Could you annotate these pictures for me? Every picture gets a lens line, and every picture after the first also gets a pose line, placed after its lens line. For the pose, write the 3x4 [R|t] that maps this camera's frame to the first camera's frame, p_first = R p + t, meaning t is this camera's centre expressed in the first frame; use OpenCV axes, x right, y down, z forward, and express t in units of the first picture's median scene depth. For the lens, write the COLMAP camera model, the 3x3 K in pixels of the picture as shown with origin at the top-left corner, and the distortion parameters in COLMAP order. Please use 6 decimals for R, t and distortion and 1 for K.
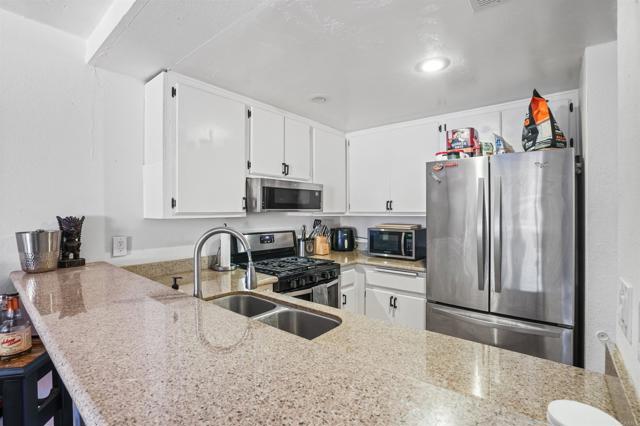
lens RADIAL K [[300.9, 0, 320.0], [0, 300.9, 213.0], [0, 0, 1]] dist [-0.030932, 0.000341]
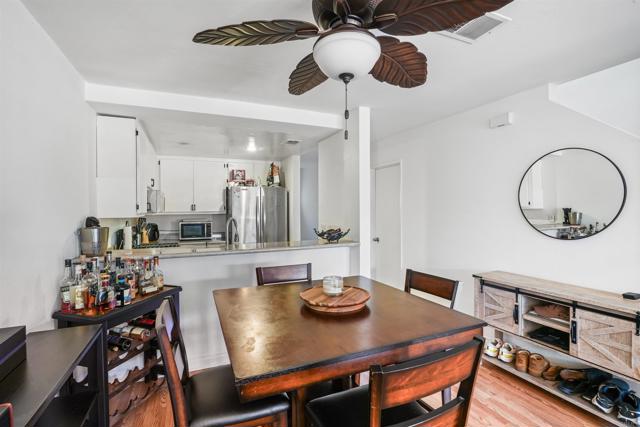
lens RADIAL K [[300.9, 0, 320.0], [0, 300.9, 213.5], [0, 0, 1]] dist [-0.030932, 0.000341]
pose [[0.447817, -0.012395, 0.894039, -1.085460], [0.006072, 0.999923, 0.010822, -0.008150], [-0.894105, 0.000582, 0.447858, -0.376996]]
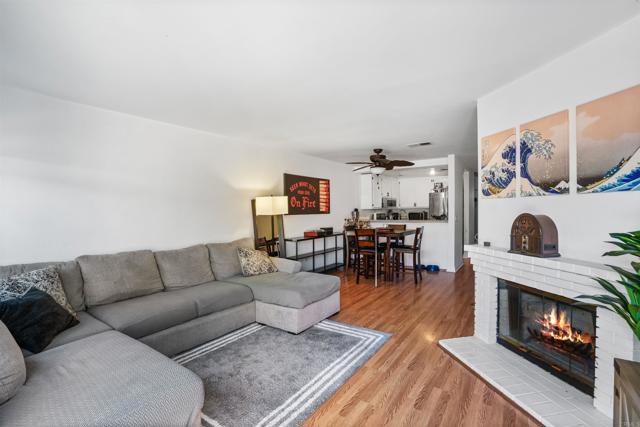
lens RADIAL K [[300.9, 0, 320.0], [0, 300.9, 213.5], [0, 0, 1]] dist [-0.030932, 0.000341]
pose [[0.994734, -0.011058, 0.101896, -1.292164], [0.009680, 0.999855, 0.014012, 0.014019], [-0.102036, -0.012952, 0.994696, -2.404463]]
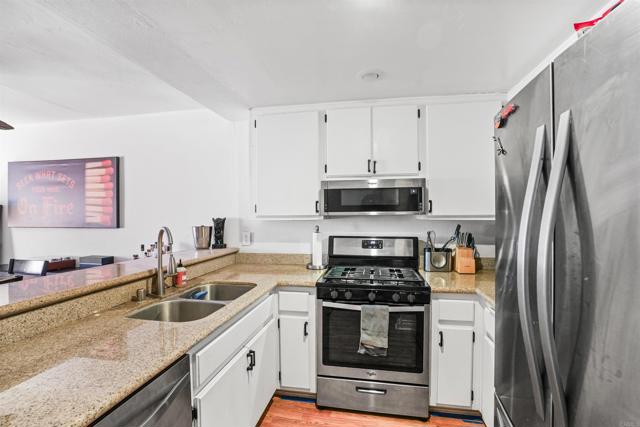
lens RADIAL K [[300.9, 0, 320.0], [0, 300.9, 213.5], [0, 0, 1]] dist [-0.030932, 0.000341]
pose [[0.497183, -0.003009, -0.867640, 0.638764], [0.001051, 0.999995, -0.002866, -0.005288], [0.867645, 0.000513, 0.497184, 0.475067]]
